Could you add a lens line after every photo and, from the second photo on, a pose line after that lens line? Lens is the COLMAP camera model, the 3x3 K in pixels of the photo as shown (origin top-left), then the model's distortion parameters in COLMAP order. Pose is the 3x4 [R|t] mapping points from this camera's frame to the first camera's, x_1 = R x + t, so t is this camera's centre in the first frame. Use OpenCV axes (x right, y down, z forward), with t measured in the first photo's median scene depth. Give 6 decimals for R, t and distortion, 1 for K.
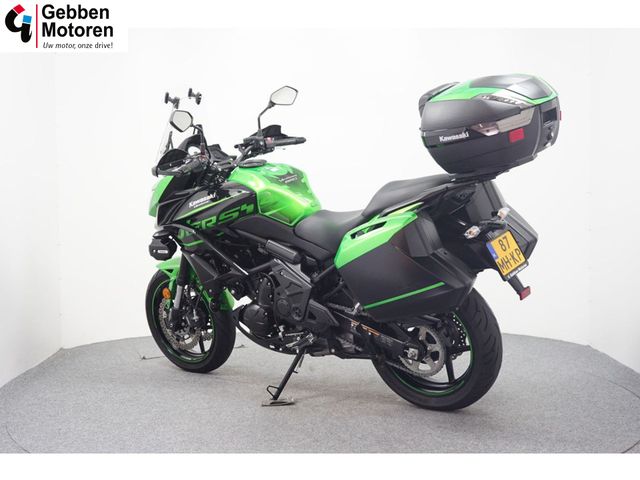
lens RADIAL K [[928.6, 0, 320.0], [0, 928.6, 240.0], [0, 0, 1]] dist [-0.044338, 0.000000]
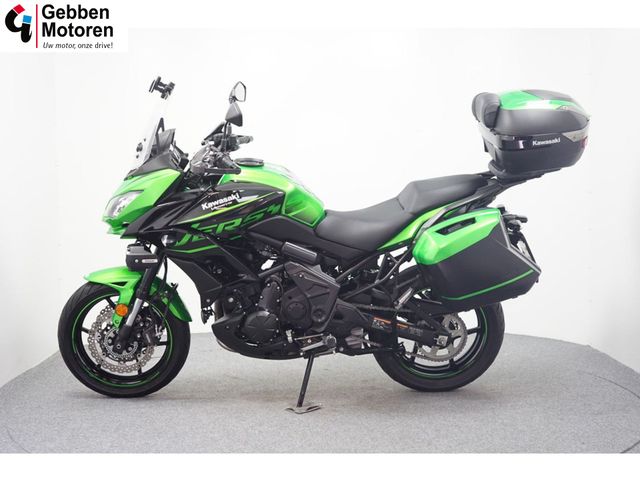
lens RADIAL K [[928.6, 0, 320.9], [0, 928.6, 238.6], [0, 0, 1]] dist [-0.044338, 0.000000]
pose [[0.766867, -0.035118, 0.640845, -0.651130], [0.041951, 0.999109, 0.004550, -0.006408], [-0.640434, 0.023395, 0.767657, 0.240666]]
